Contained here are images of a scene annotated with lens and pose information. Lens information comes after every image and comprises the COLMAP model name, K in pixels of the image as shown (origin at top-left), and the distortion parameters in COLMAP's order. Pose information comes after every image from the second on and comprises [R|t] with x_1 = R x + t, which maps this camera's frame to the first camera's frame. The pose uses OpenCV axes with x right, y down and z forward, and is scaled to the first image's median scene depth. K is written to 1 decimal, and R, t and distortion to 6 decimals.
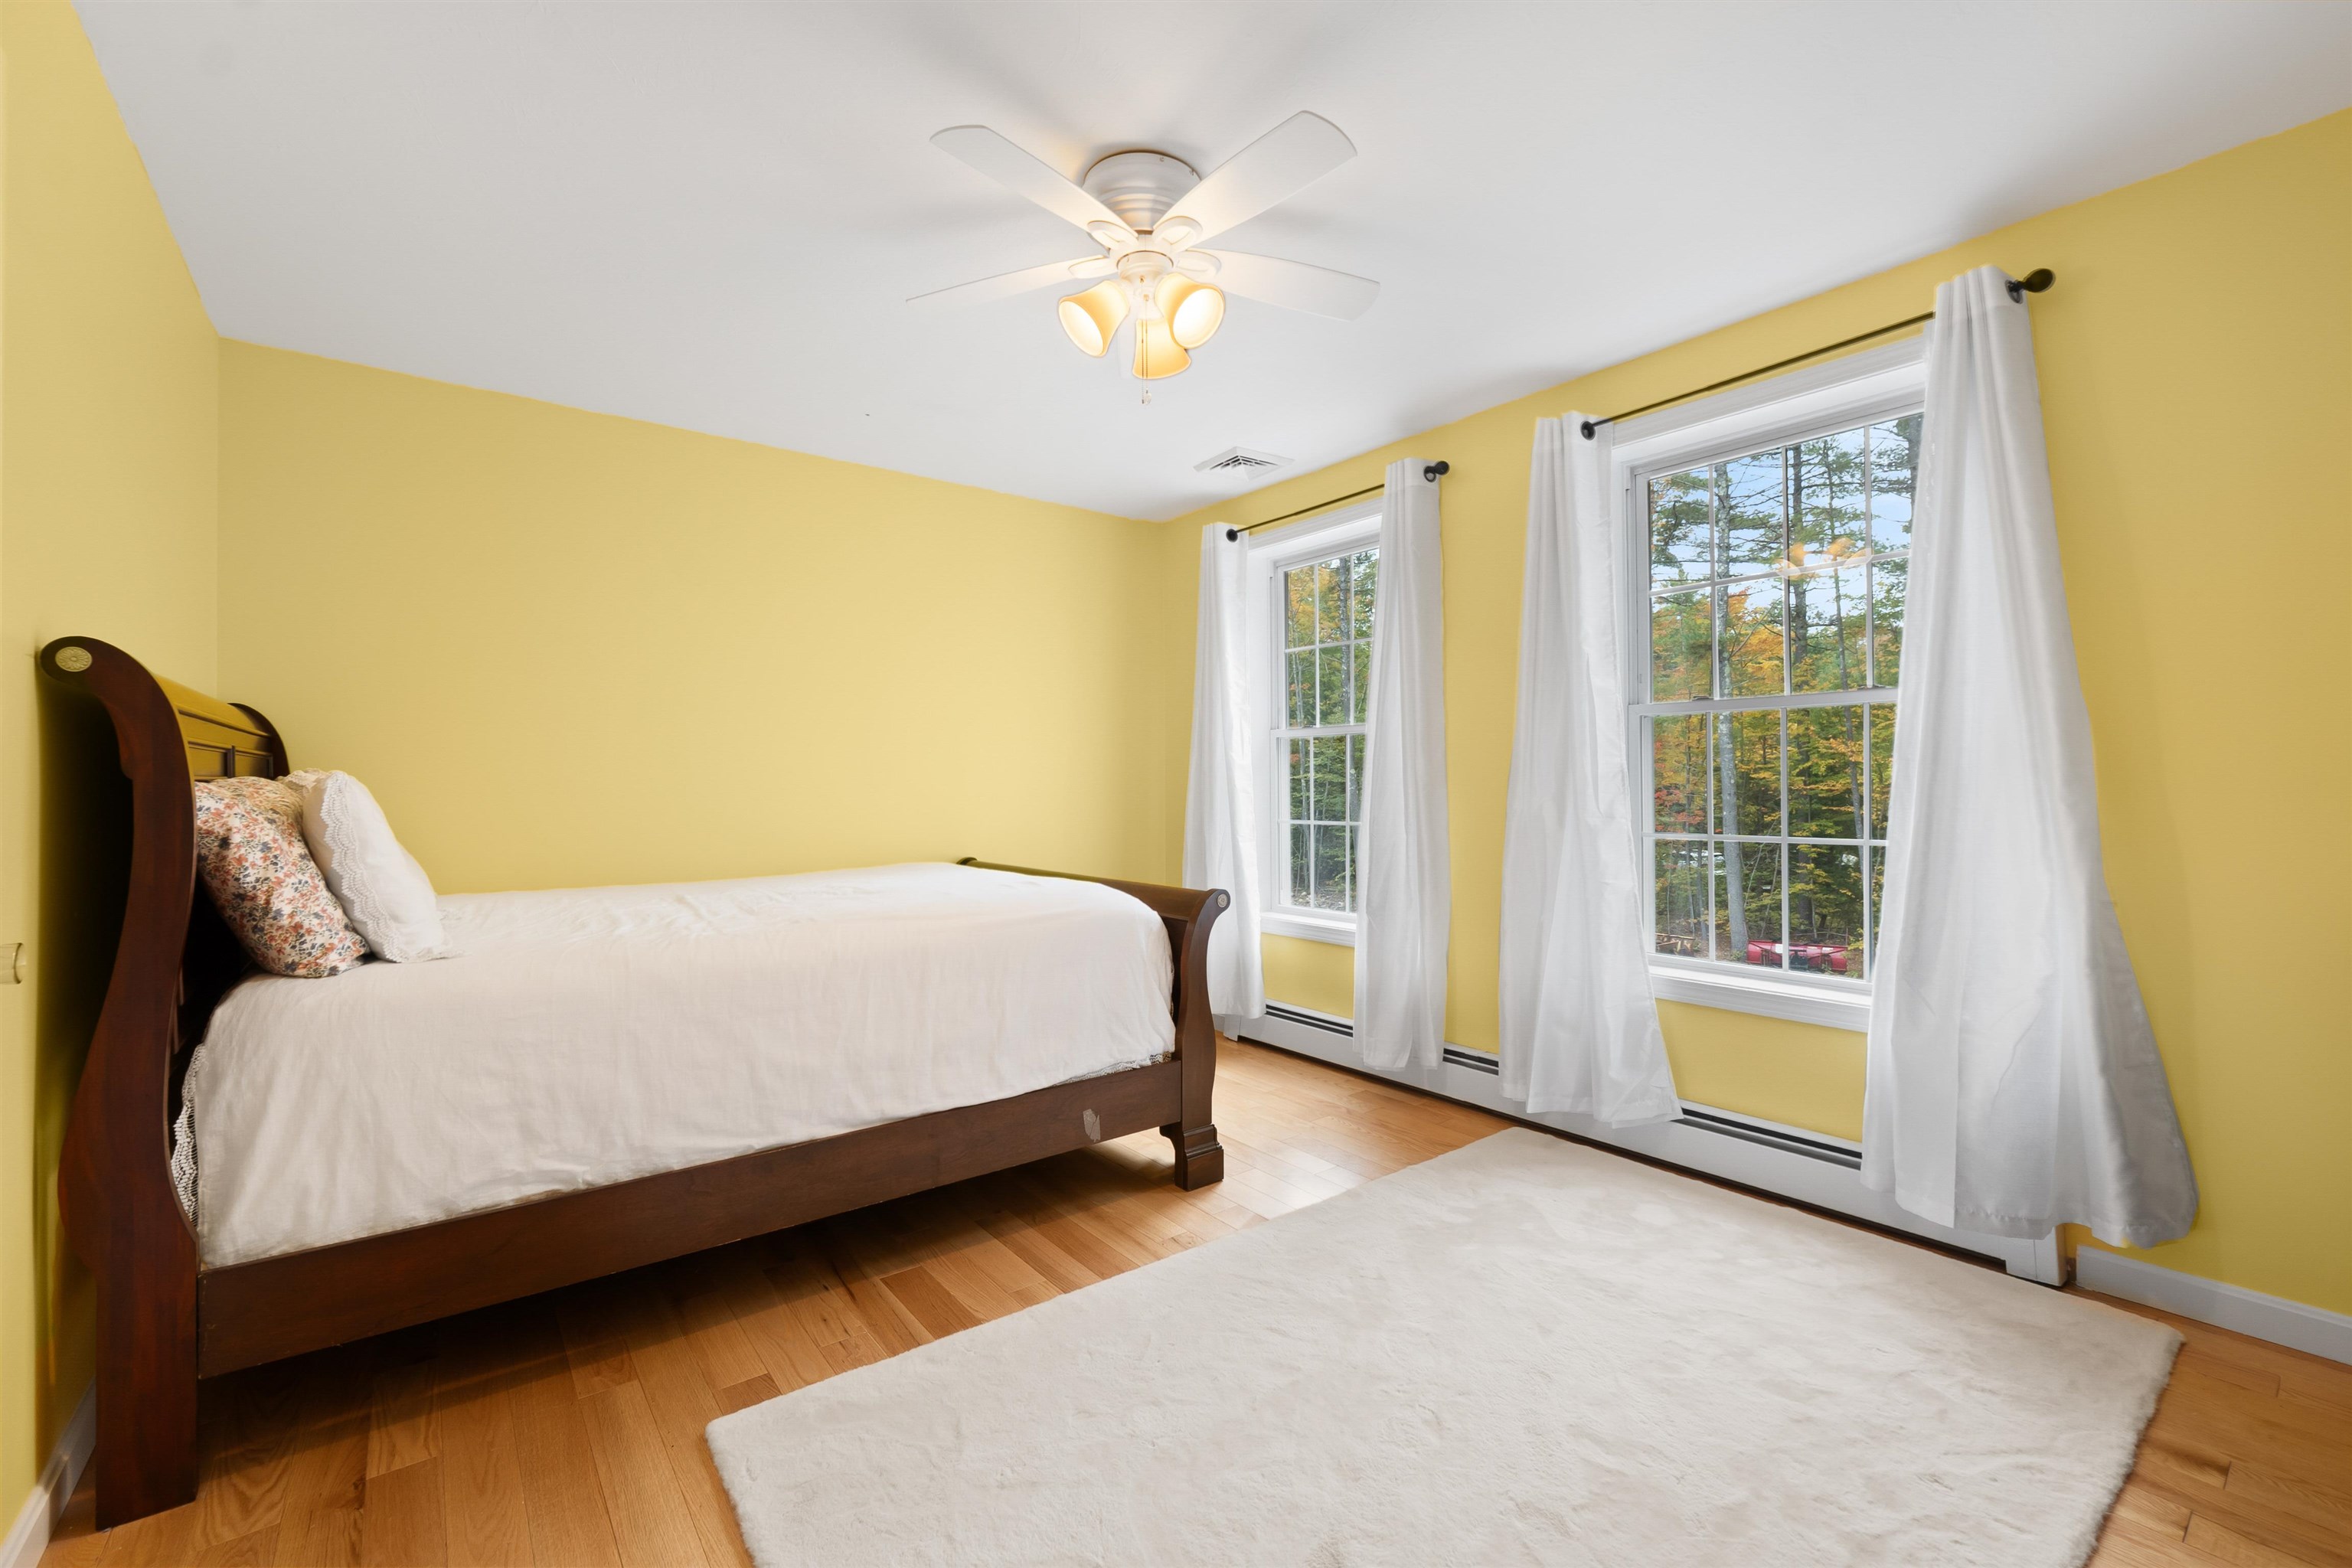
lens RADIAL K [[978.2, 0, 1170.0], [0, 978.2, 780.5], [0, 0, 1]] dist [-0.013505, 0.001516]
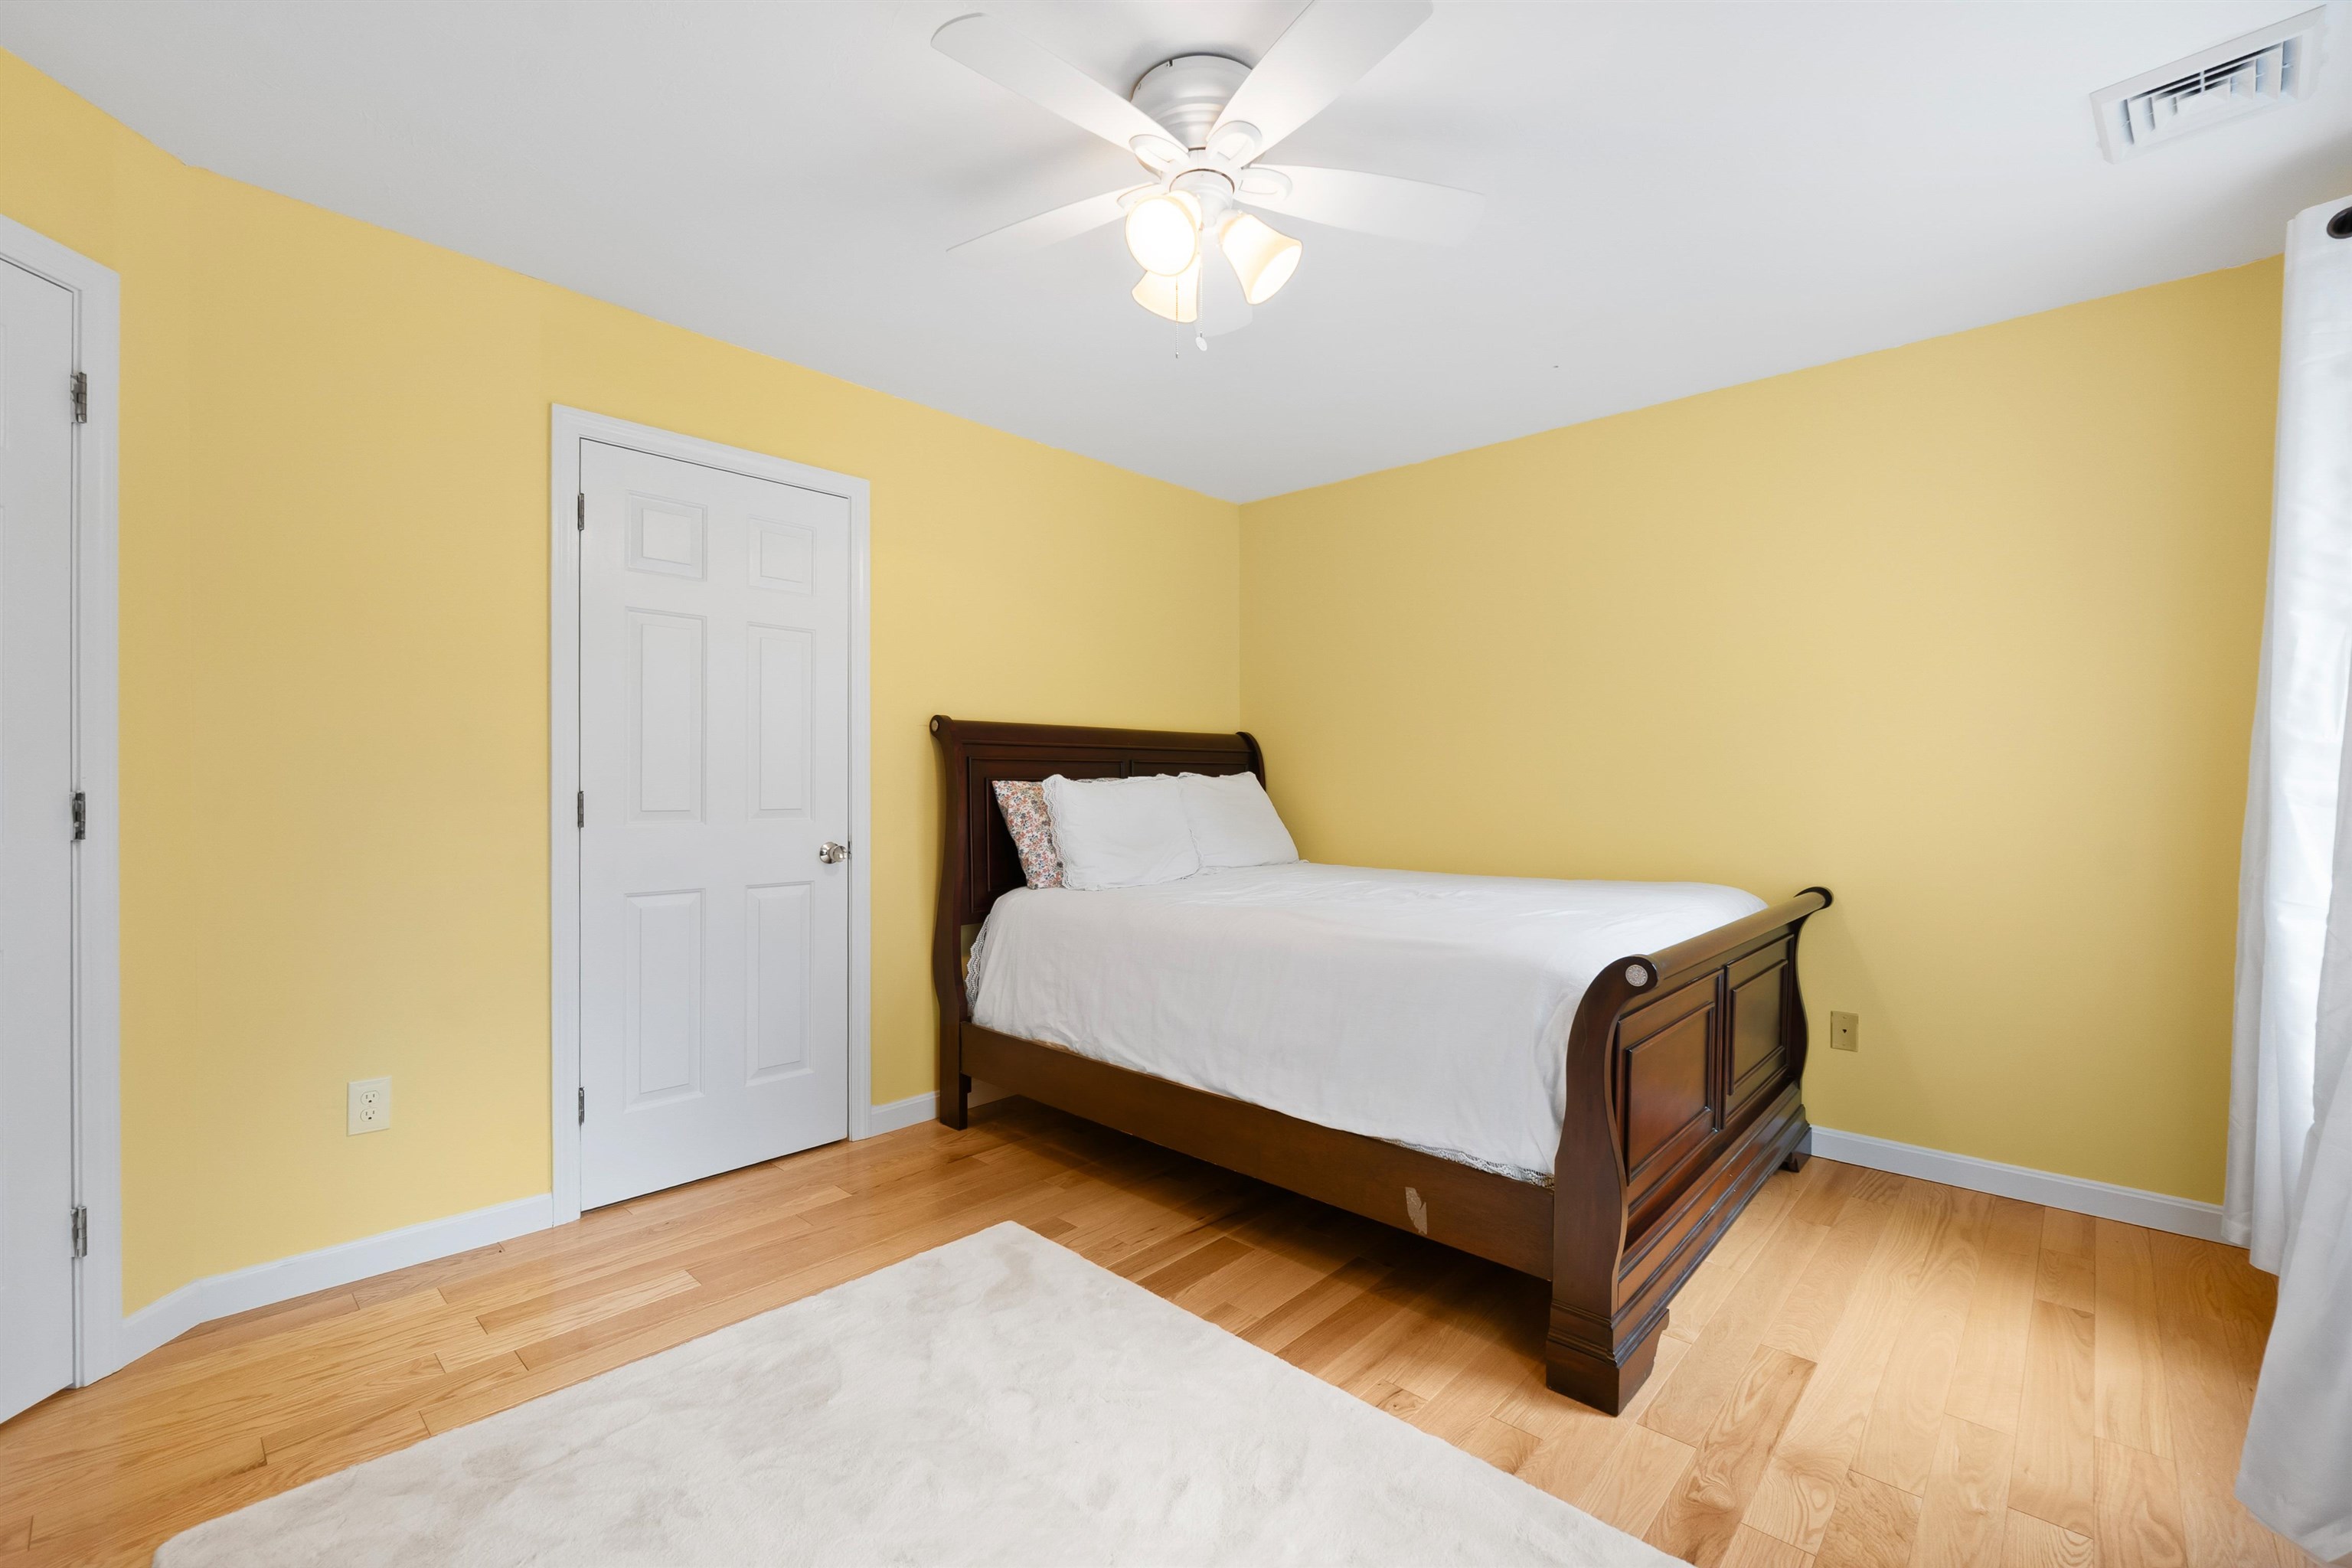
lens RADIAL K [[978.2, 0, 1169.4], [0, 978.2, 794.0], [0, 0, 1]] dist [-0.013505, 0.001516]
pose [[0.158055, 0.015556, -0.987308, 0.875183], [0.006769, 0.999835, 0.016837, -0.002528], [0.987407, -0.009344, 0.157923, 0.885632]]
